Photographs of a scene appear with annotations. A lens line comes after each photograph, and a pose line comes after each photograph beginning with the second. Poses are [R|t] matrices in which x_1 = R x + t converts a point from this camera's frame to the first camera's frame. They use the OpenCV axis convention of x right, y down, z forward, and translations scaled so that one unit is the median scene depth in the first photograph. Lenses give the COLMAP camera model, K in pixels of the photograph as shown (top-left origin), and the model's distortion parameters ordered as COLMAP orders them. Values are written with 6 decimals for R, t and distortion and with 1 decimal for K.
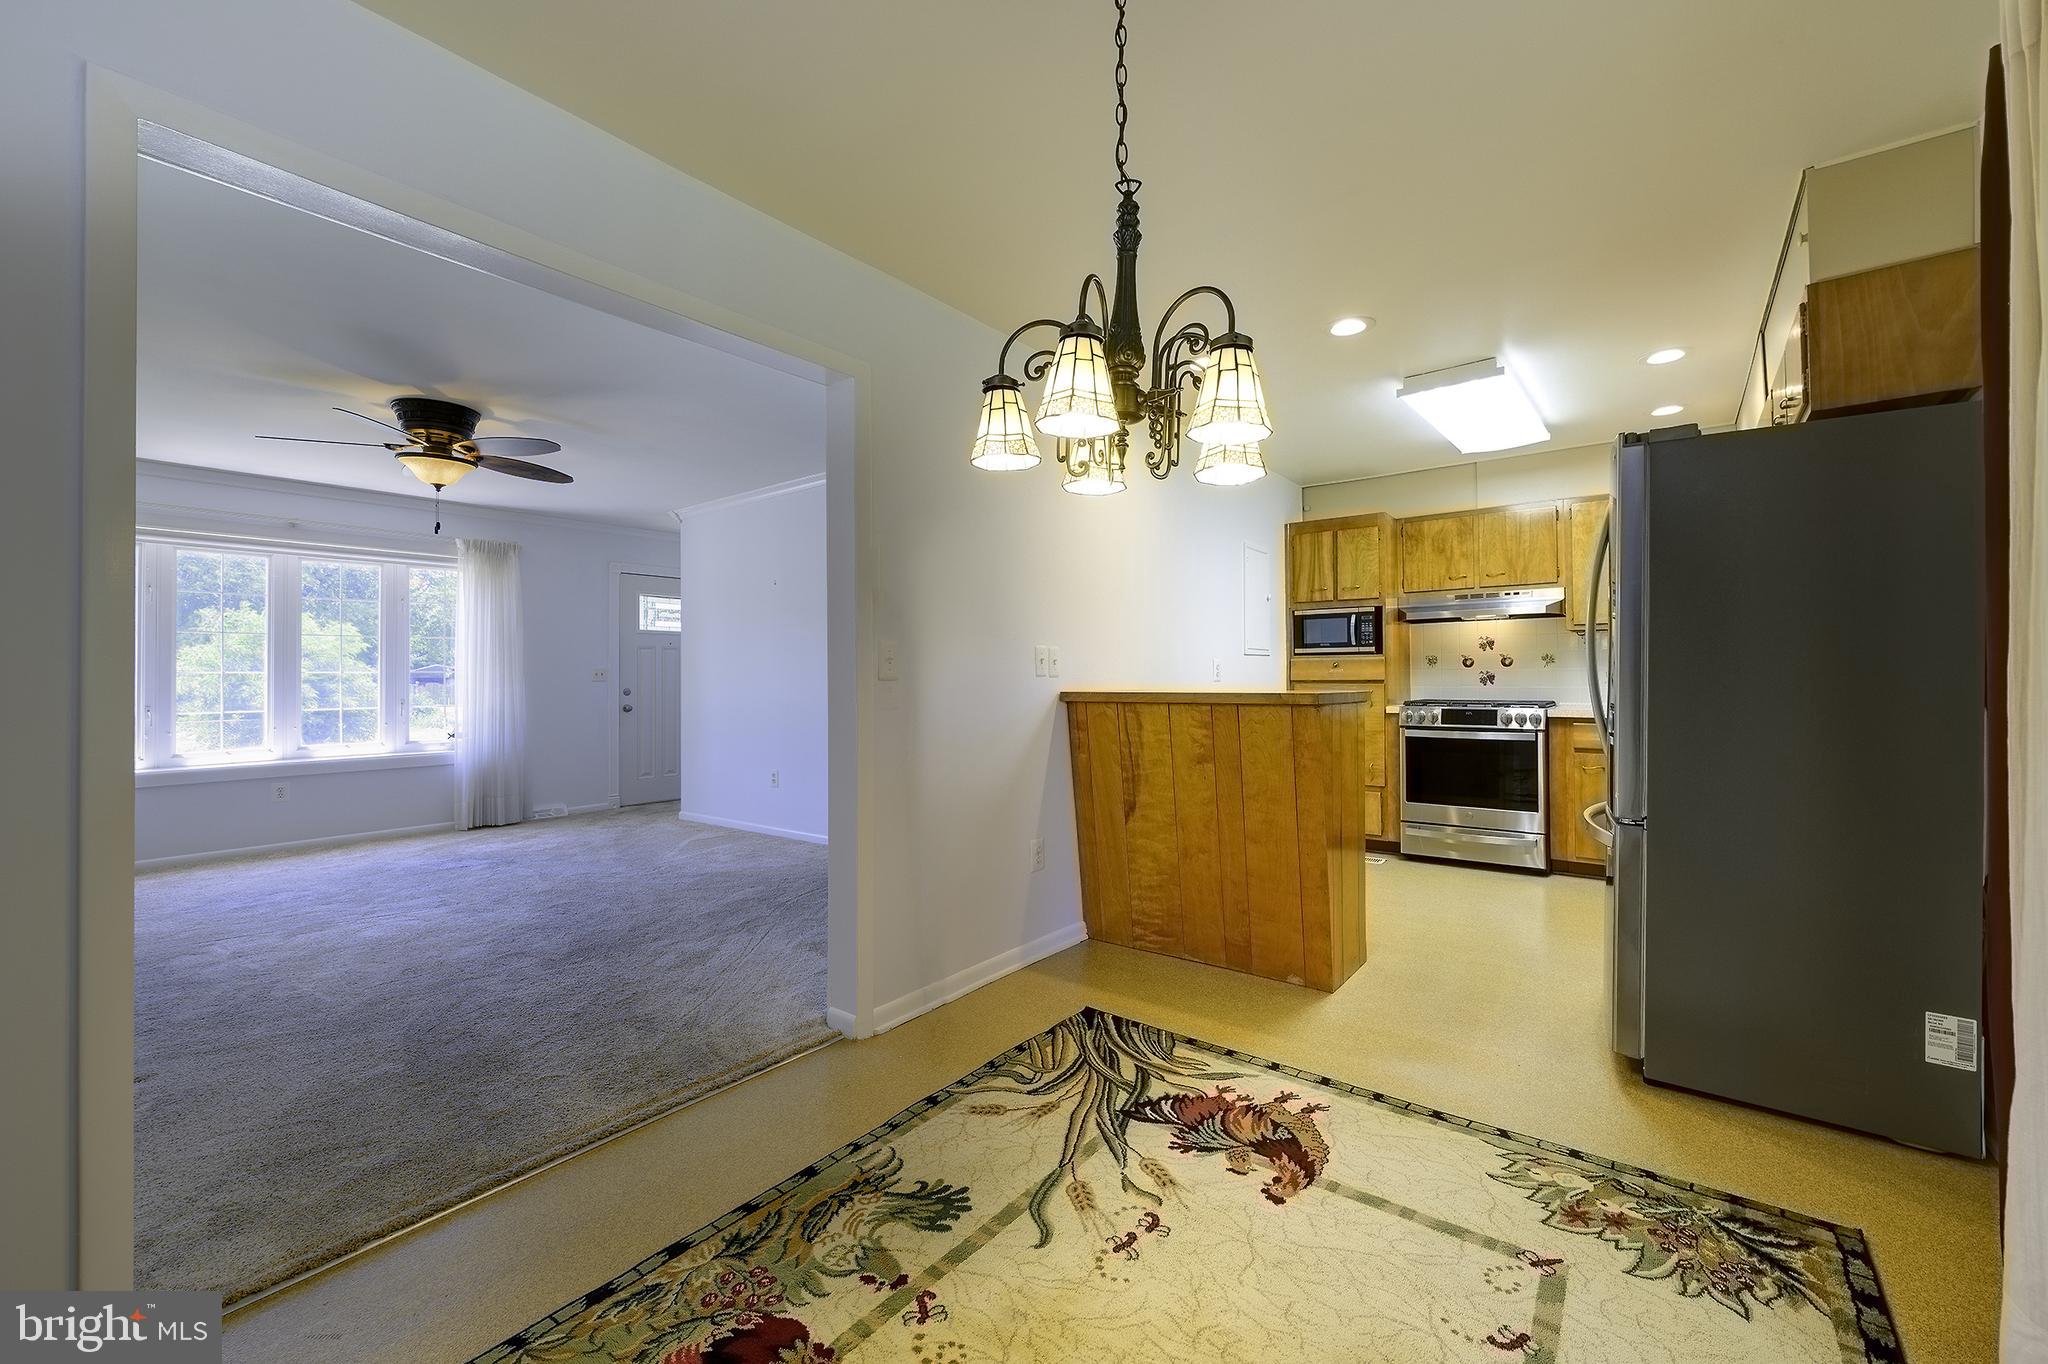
lens RADIAL K [[818.1, 0, 1045.2], [0, 818.1, 667.7], [0, 0, 1]] dist [-0.001550, -0.000208]
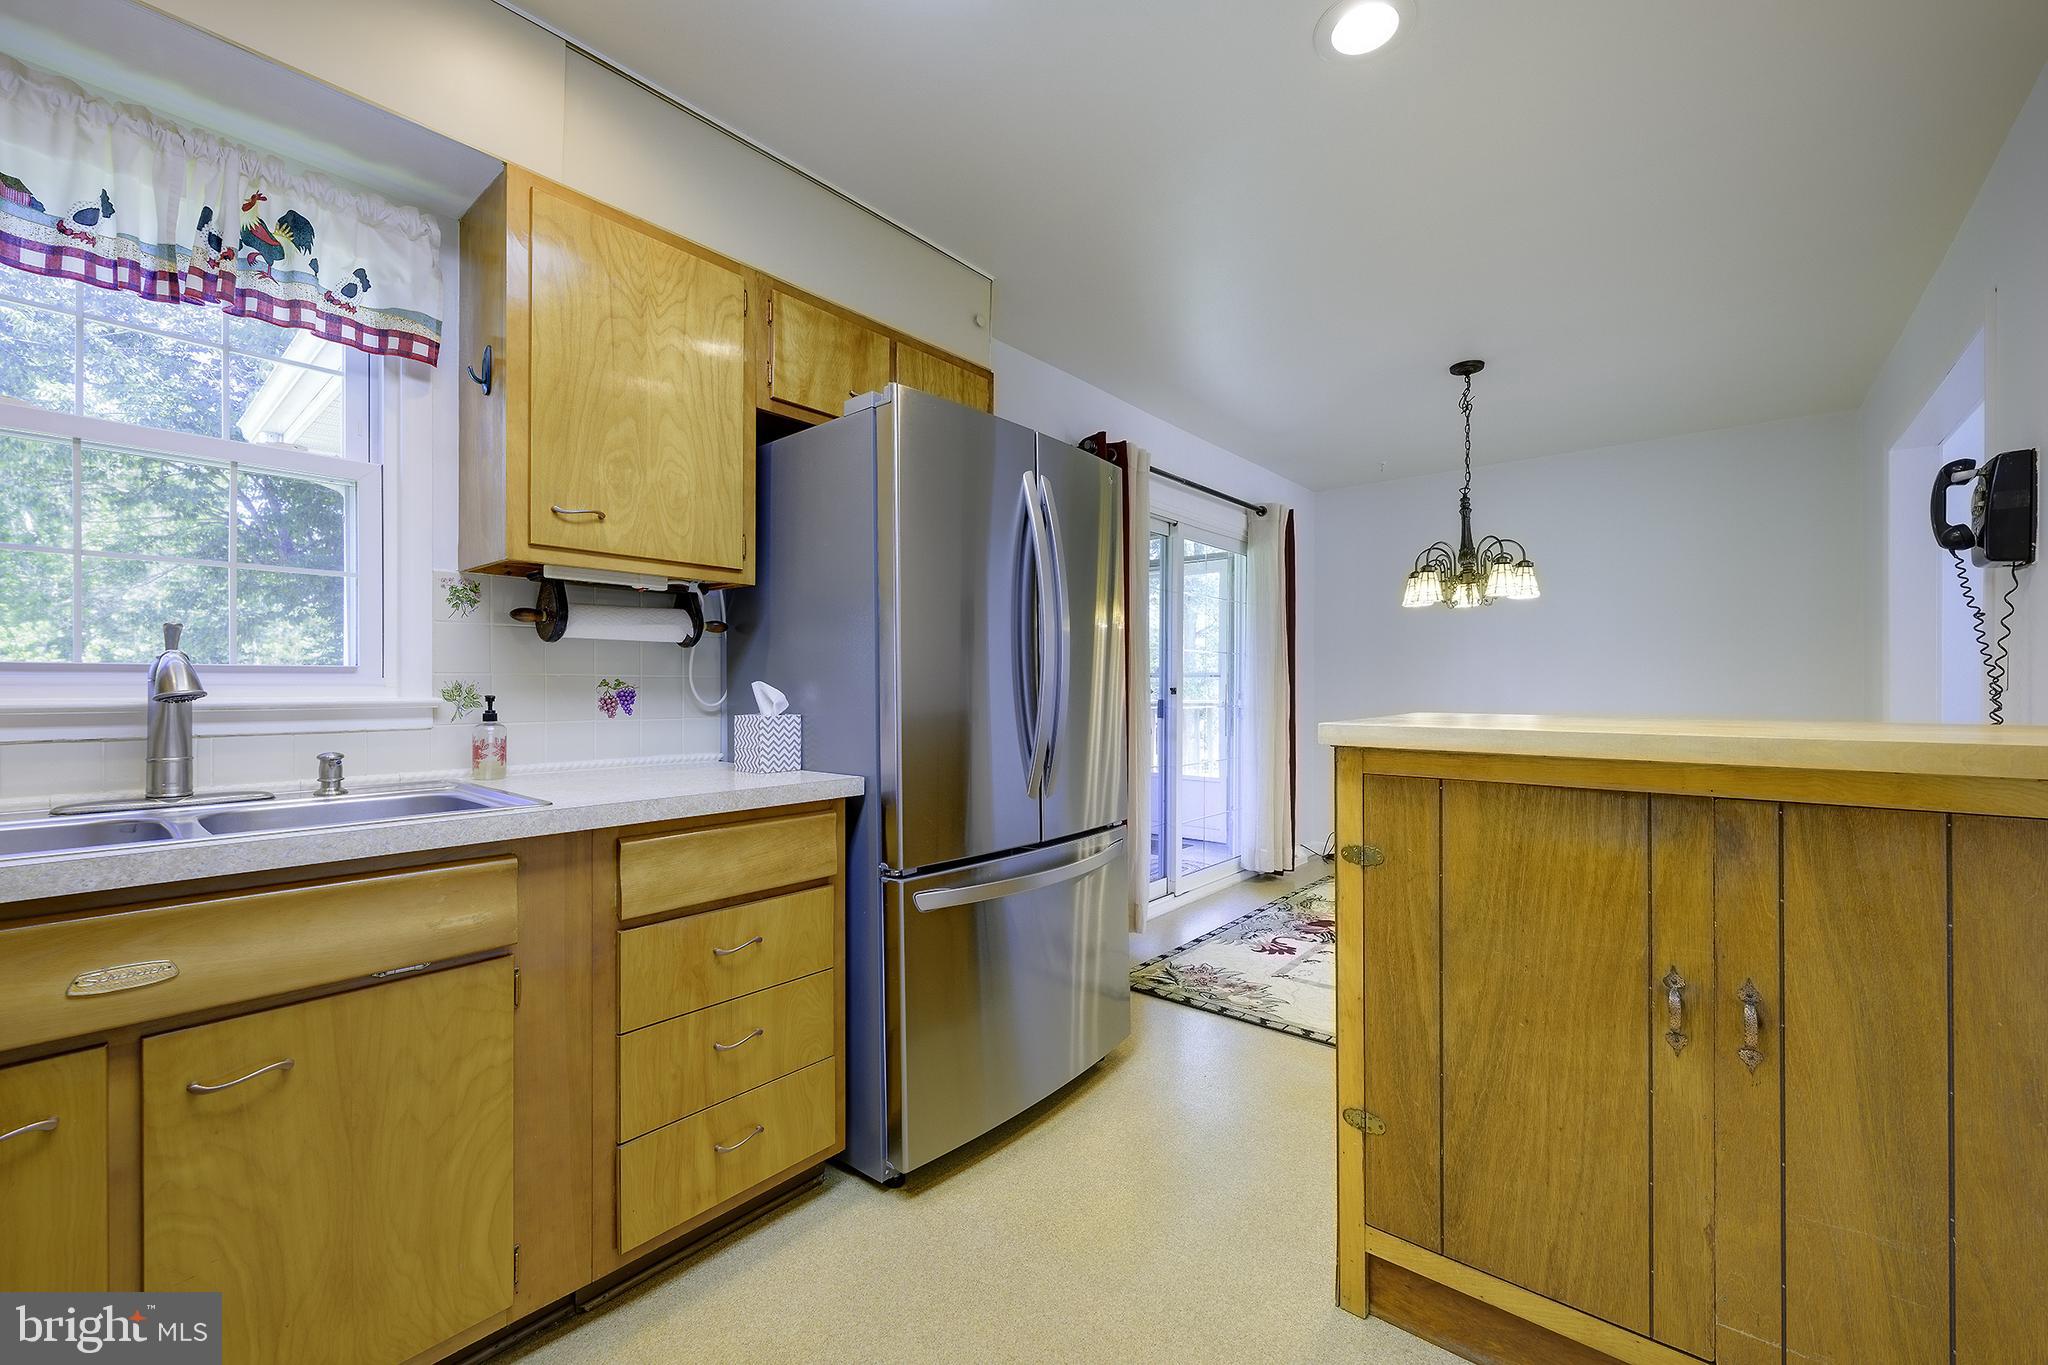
lens RADIAL K [[820.4, 0, 1037.2], [0, 820.4, 682.1], [0, 0, 1]] dist [0.000041, 0.000115]
pose [[-0.998842, 0.006281, 0.047691, 0.523548], [0.005628, 0.999889, -0.013811, 0.011657], [-0.047773, -0.013526, -0.998767, 1.442177]]
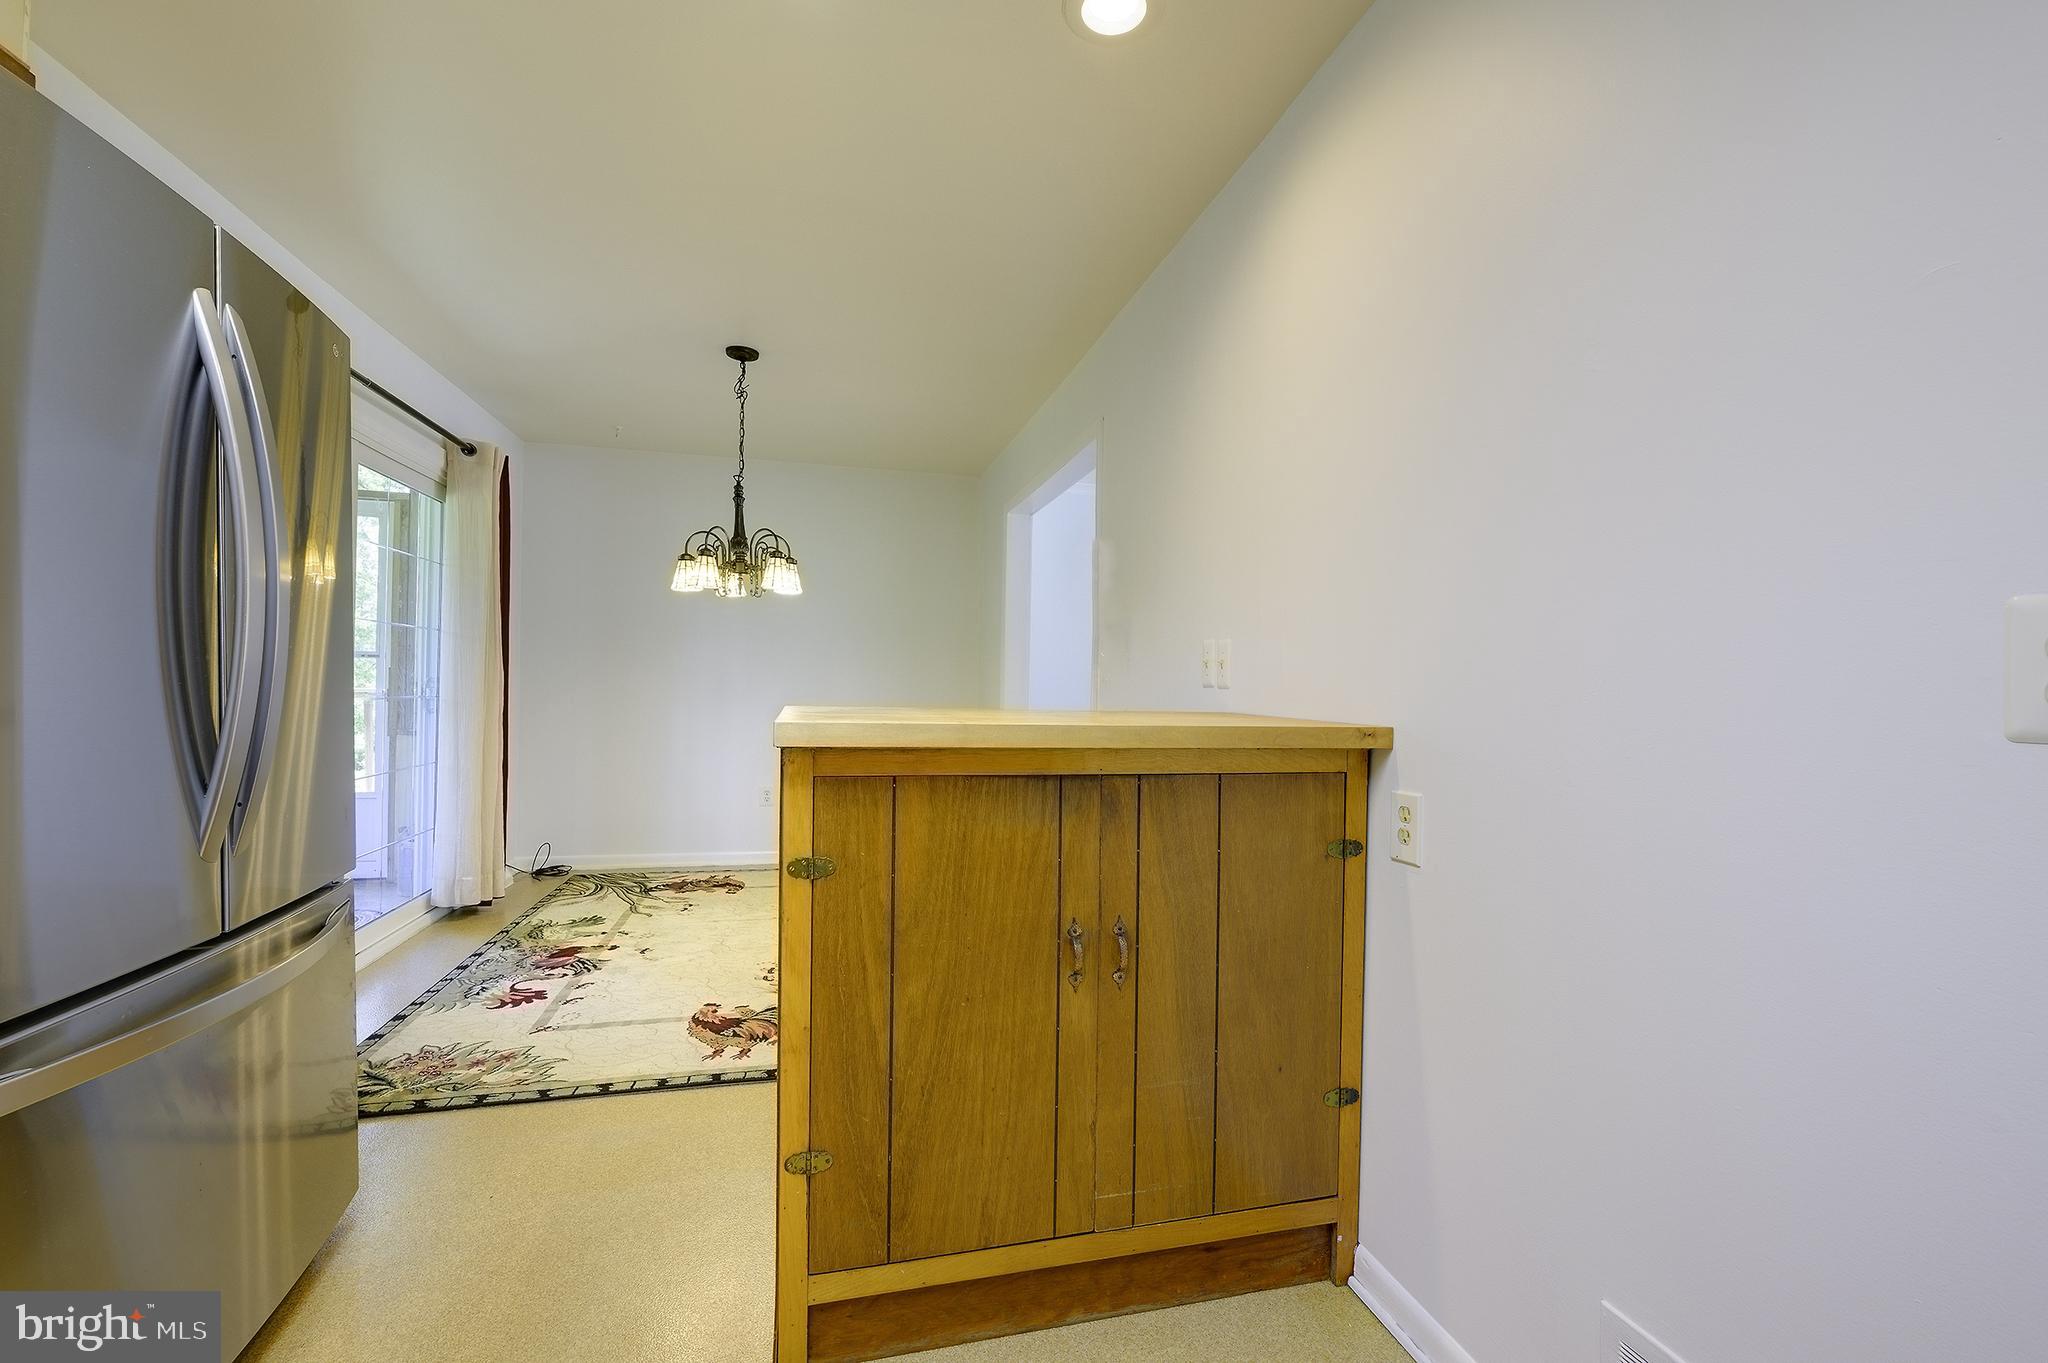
lens RADIAL K [[843.8, 0, 1027.5], [0, 843.8, 688.9], [0, 0, 1]] dist [-0.000726, -0.000002]
pose [[-0.626219, -0.002186, -0.779644, 0.622922], [-0.010482, 0.999929, 0.005617, 0.010439], [0.779576, 0.011690, -0.626198, 1.324267]]
